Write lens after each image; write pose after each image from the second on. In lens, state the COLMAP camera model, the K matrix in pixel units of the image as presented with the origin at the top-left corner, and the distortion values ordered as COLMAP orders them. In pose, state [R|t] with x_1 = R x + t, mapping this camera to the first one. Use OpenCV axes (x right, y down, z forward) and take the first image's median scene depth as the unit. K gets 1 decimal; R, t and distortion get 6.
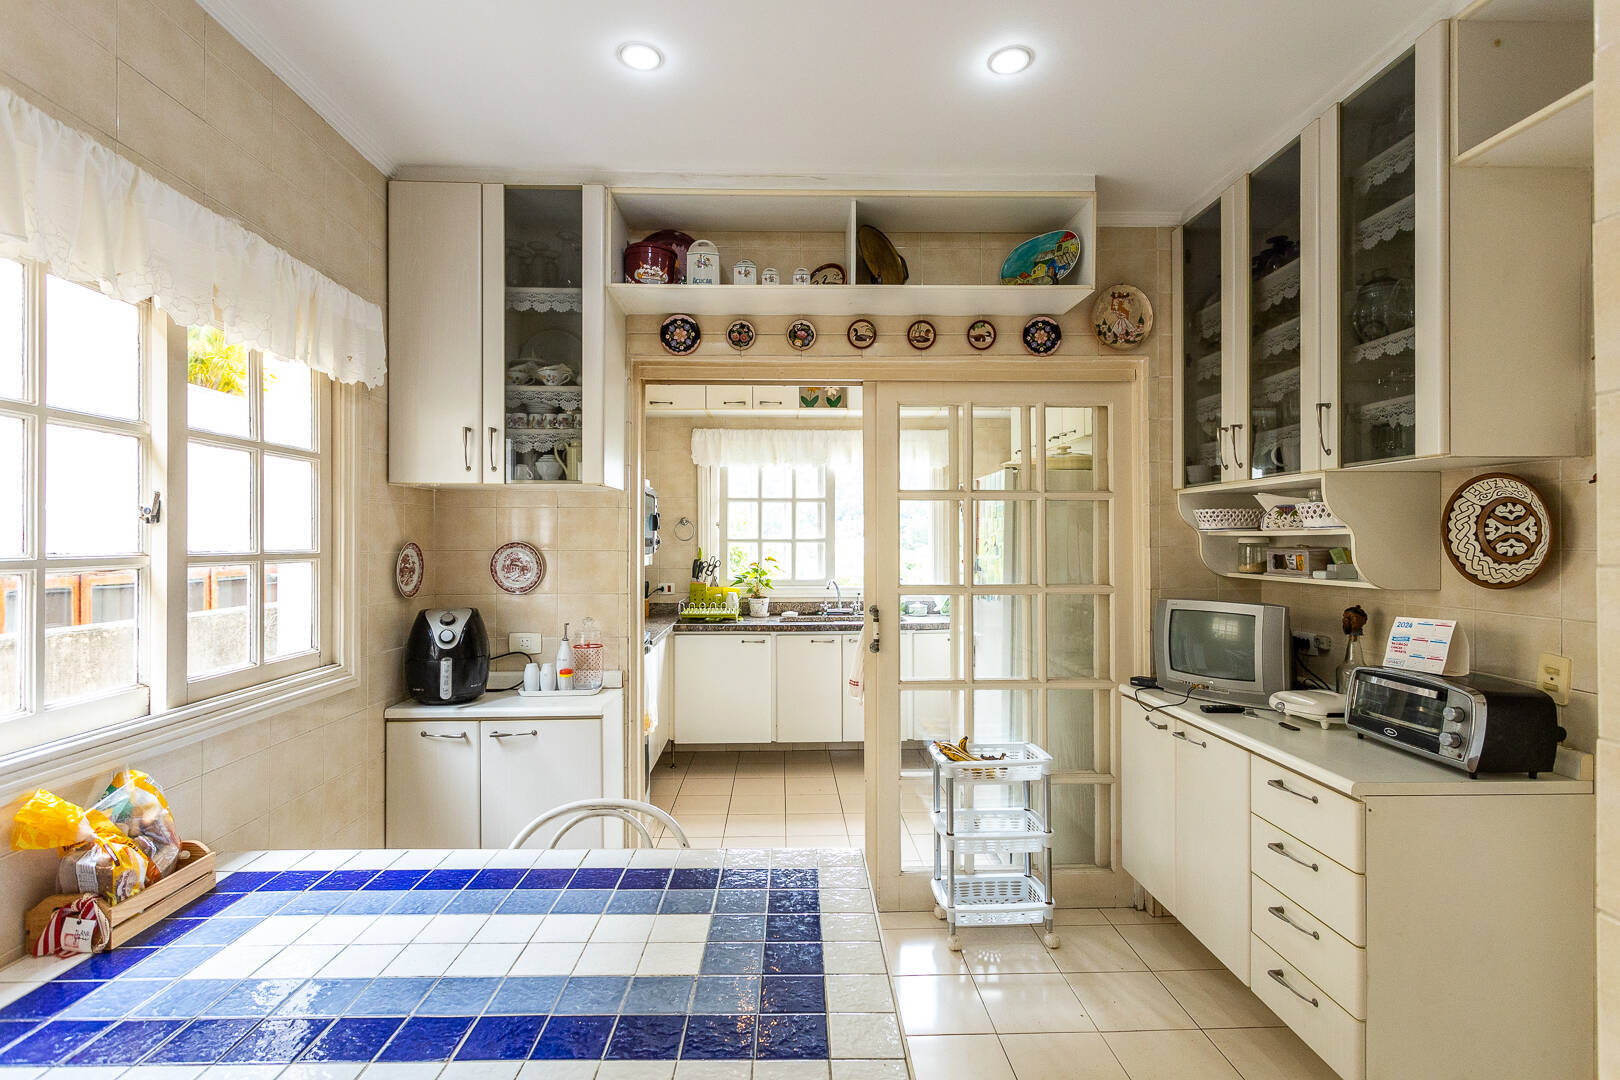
lens RADIAL K [[770.7, 0, 804.2], [0, 770.7, 538.3], [0, 0, 1]] dist [0.003052, 0.000824]
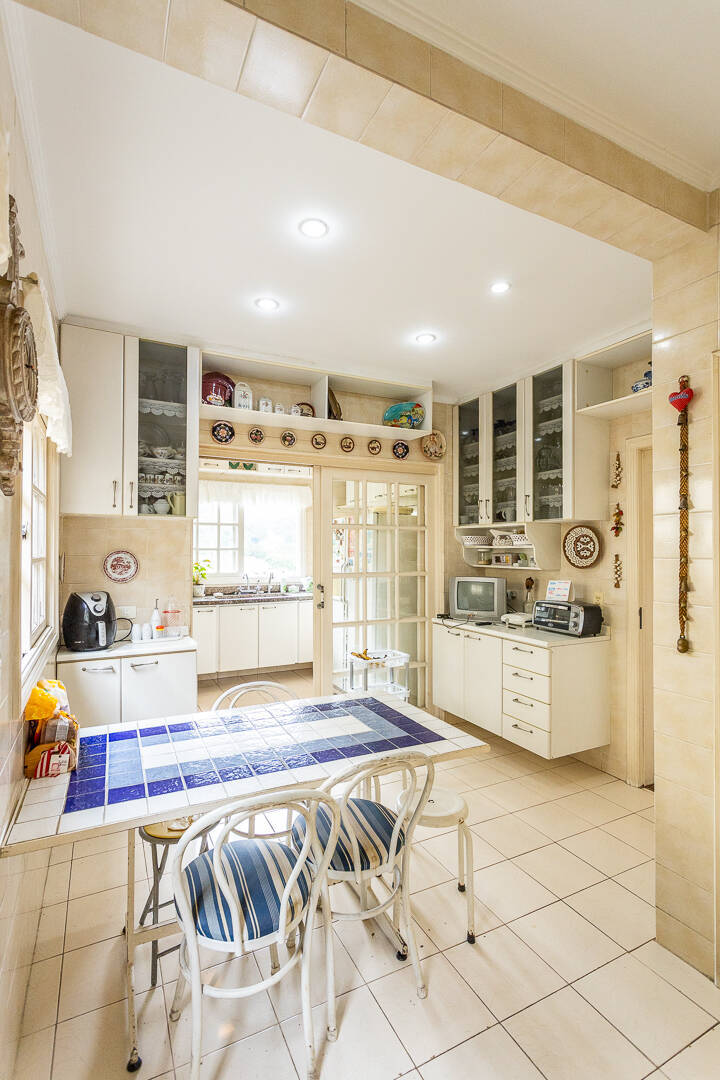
lens RADIAL K [[511.7, 0, 359.4], [0, 511.7, 545.2], [0, 0, 1]] dist [0.005150, 0.001224]
pose [[0.905780, 0.005568, 0.423713, -0.394675], [-0.003917, 0.999981, -0.004768, -0.002994], [-0.423731, 0.002659, 0.905784, -0.200461]]
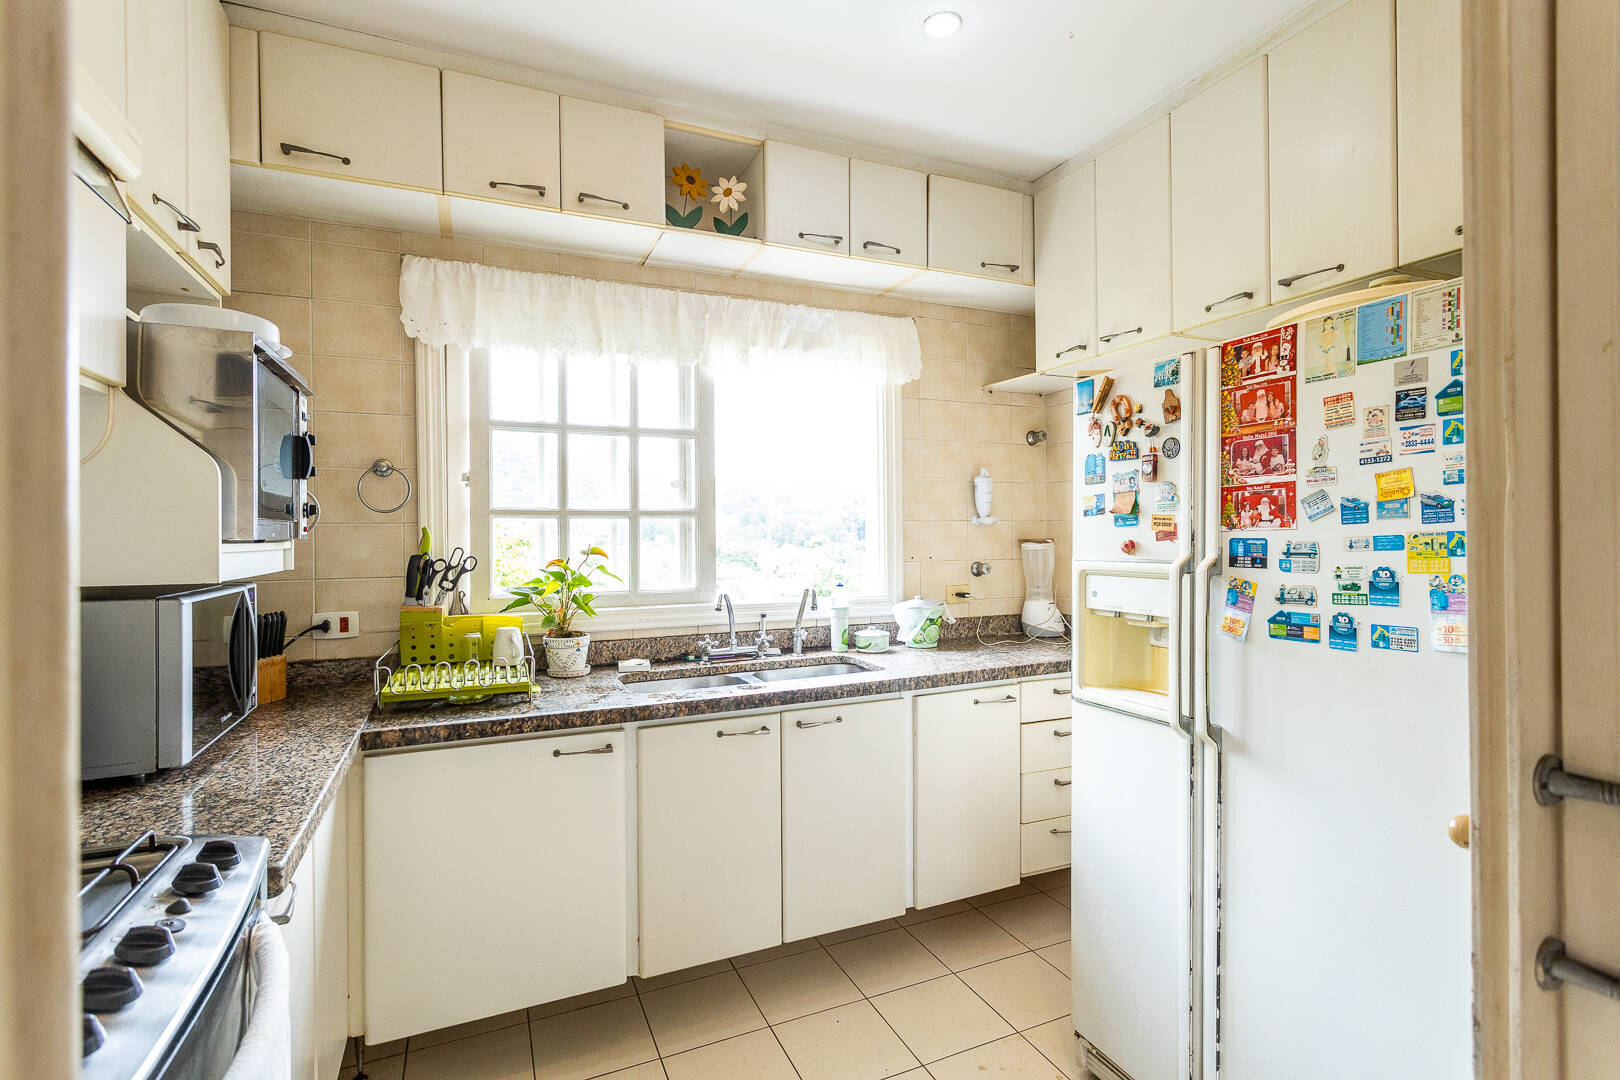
lens RADIAL K [[767.6, 0, 814.4], [0, 767.6, 532.5], [0, 0, 1]] dist [0.005150, 0.001224]
pose [[0.925789, -0.008393, 0.377947, -0.182104], [0.007705, 0.999965, 0.003333, 0.027899], [-0.377962, -0.000174, 0.925821, 0.977147]]
